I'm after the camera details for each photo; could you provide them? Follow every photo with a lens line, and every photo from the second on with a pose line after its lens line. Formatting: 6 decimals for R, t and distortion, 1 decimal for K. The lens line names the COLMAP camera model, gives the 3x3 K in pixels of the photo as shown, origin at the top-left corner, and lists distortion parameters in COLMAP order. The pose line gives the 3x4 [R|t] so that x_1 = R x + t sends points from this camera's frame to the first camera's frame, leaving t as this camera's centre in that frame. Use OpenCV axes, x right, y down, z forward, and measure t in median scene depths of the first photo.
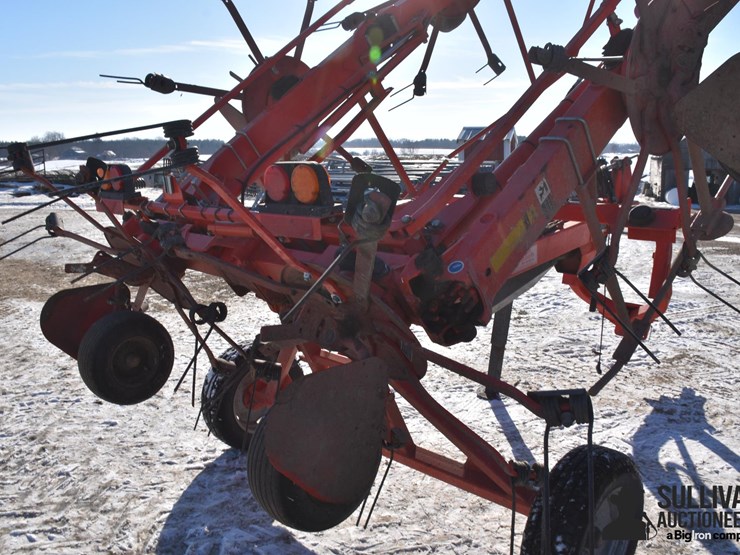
lens RADIAL K [[658.6, 0, 371.3], [0, 658.6, 281.7], [0, 0, 1]] dist [-0.148928, 0.108086]
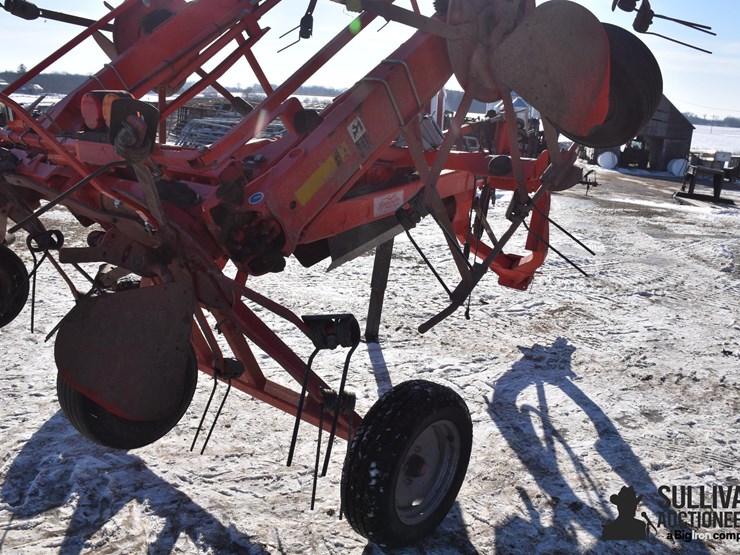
lens RADIAL K [[658.6, 0, 371.3], [0, 658.6, 281.7], [0, 0, 1]] dist [-0.148928, 0.108086]
pose [[0.994117, 0.030394, 0.103961, 0.105060], [-0.038075, 0.996626, 0.072710, 0.013967], [-0.101400, -0.076241, 0.991920, -0.027417]]
